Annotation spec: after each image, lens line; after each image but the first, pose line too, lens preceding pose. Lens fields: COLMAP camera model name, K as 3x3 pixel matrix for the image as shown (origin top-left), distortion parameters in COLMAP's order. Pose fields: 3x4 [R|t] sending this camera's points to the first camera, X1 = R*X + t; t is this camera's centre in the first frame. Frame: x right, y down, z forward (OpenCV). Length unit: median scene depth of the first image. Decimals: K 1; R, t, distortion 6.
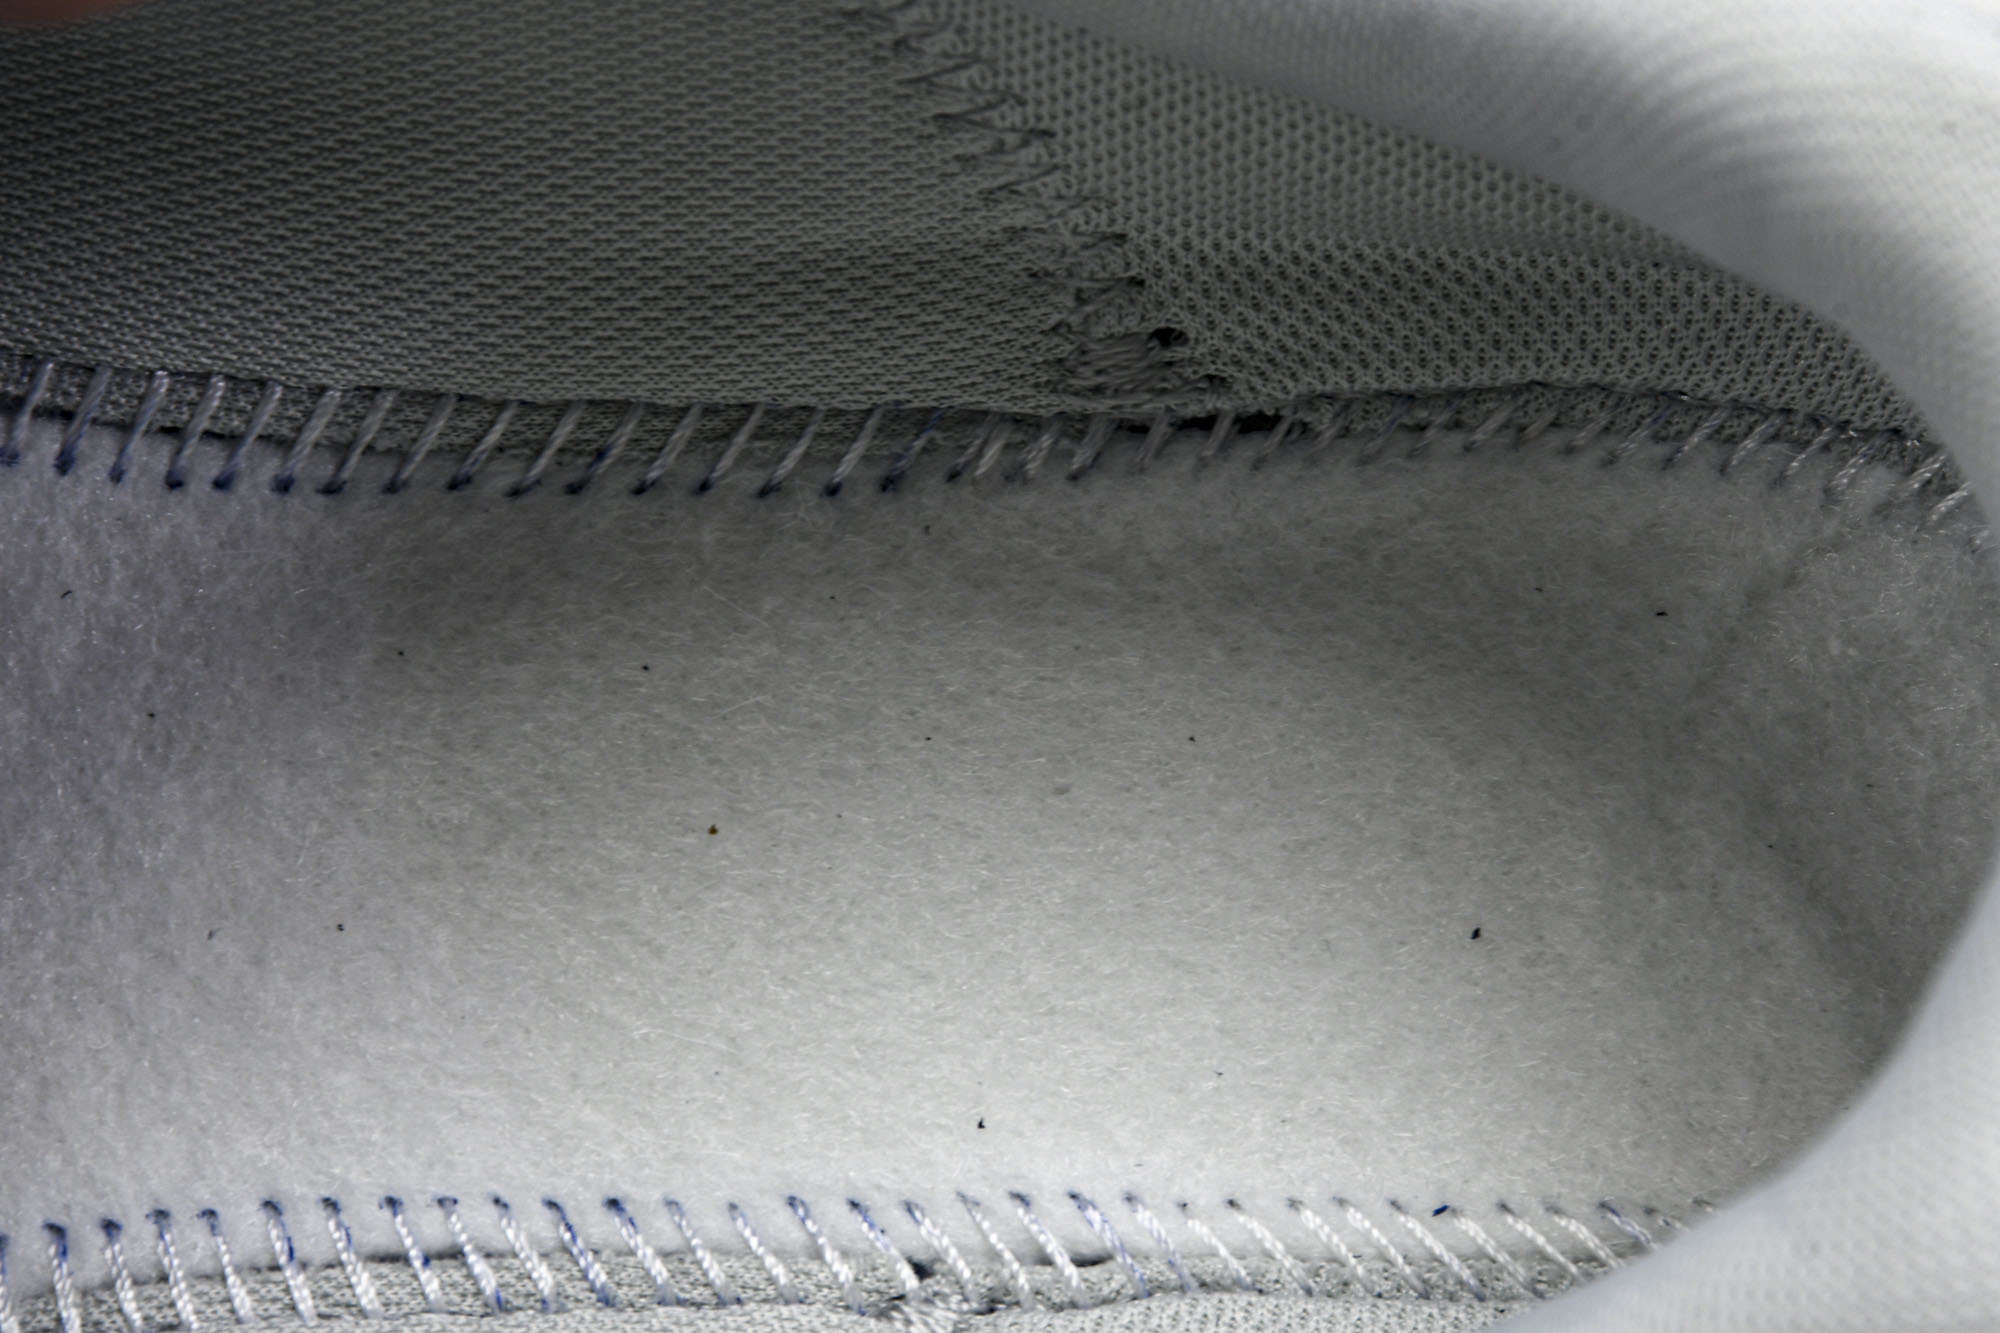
lens RADIAL K [[12034.2, 0, 1000.1], [0, 12034.2, 667.6], [0, 0, 1]] dist [-0.176319, 0.000000]
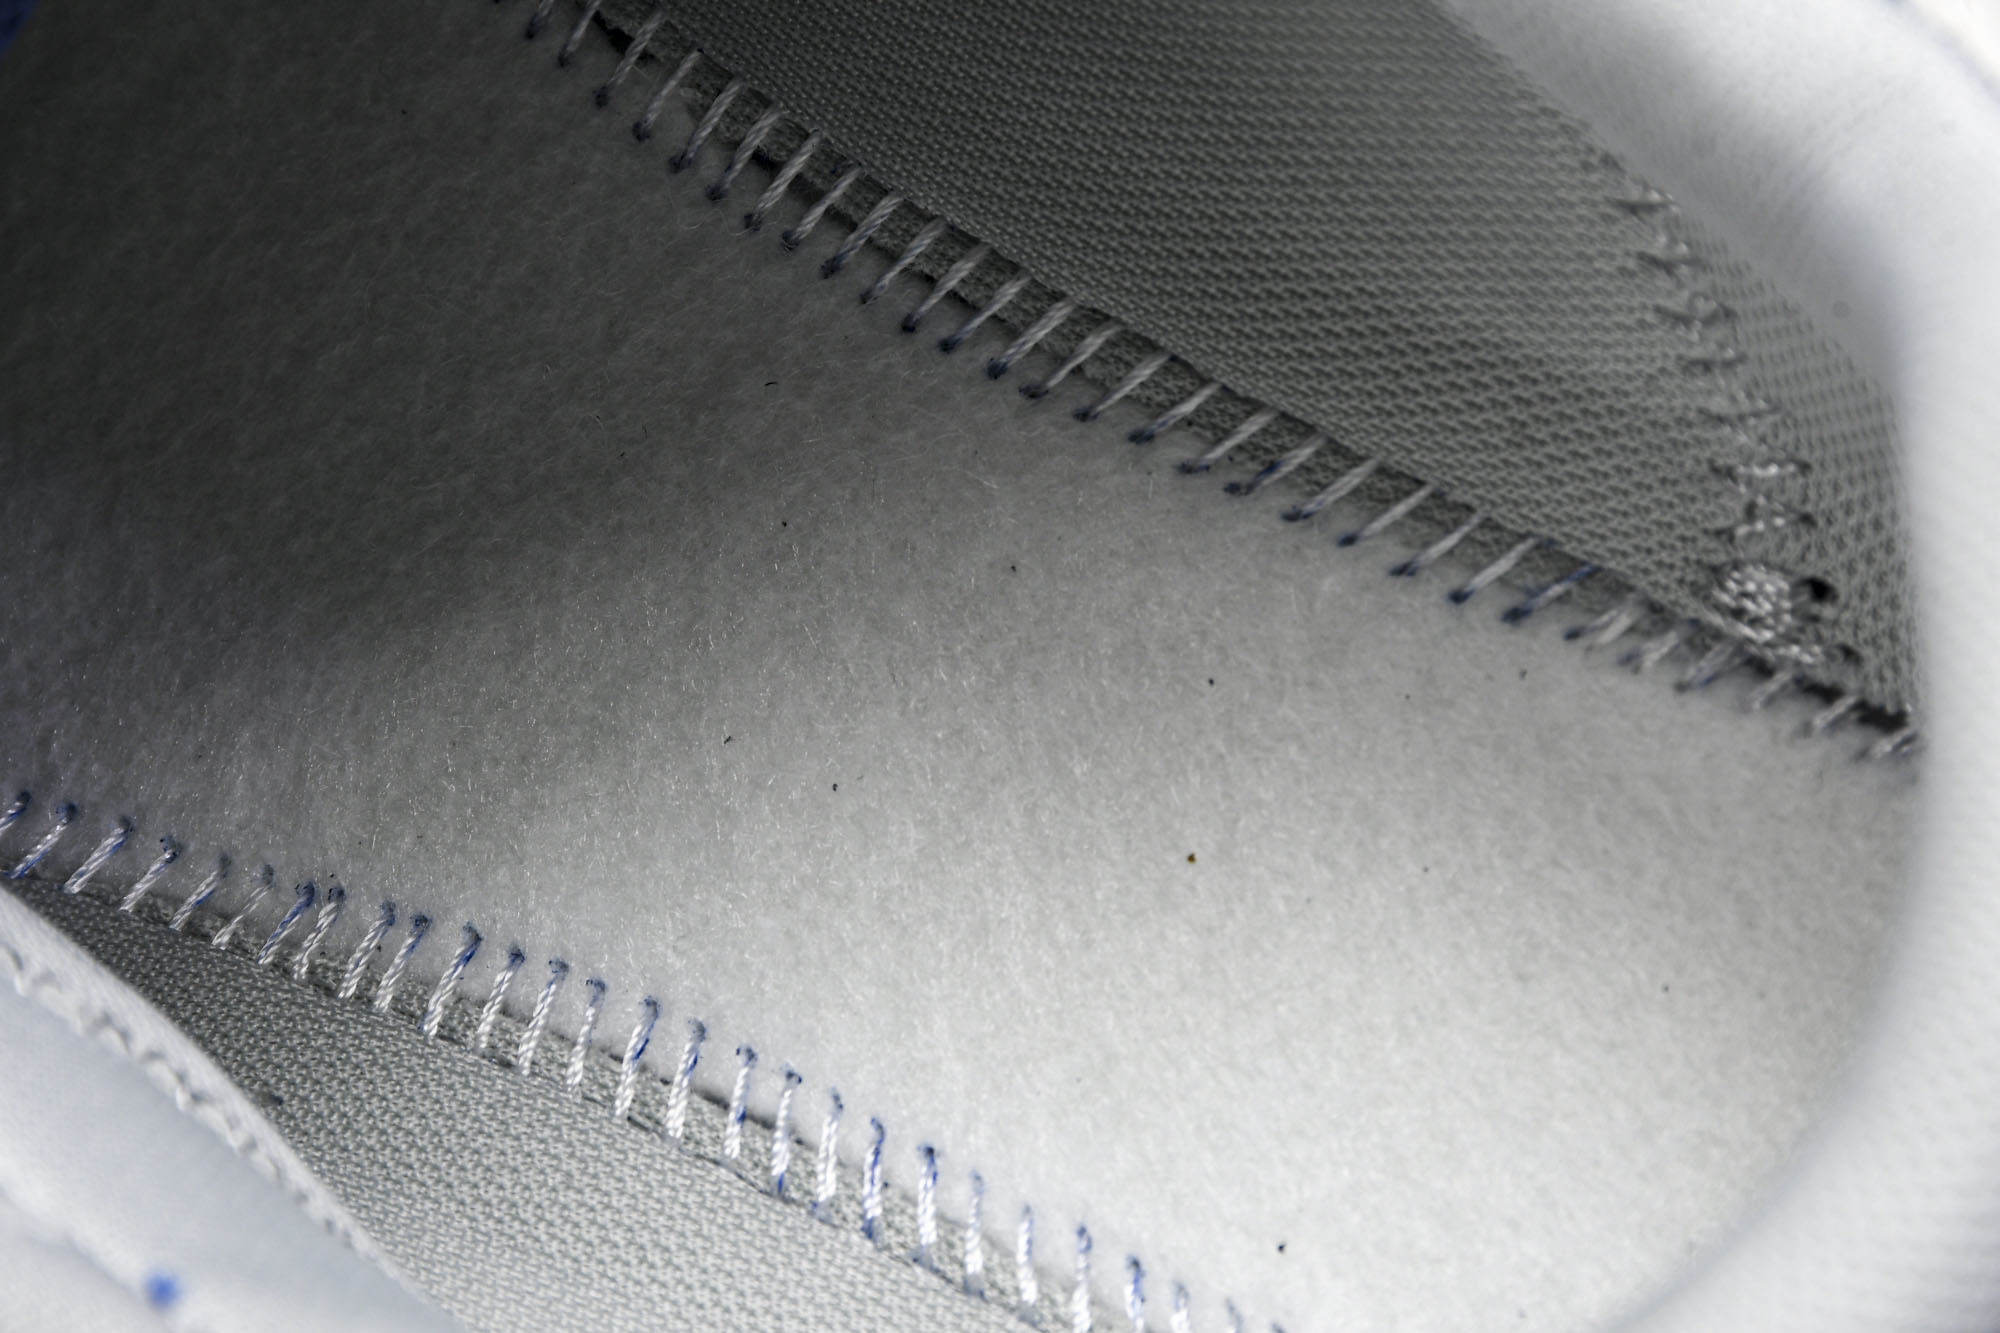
lens RADIAL K [[12034.2, 0, 1000.4], [0, 12034.2, 665.5], [0, 0, 1]] dist [-0.176319, 0.000000]
pose [[0.623276, 0.323869, -0.711784, 0.657439], [-0.425013, 0.904333, 0.039317, -0.032372], [0.656423, 0.278012, 0.701297, 0.305912]]
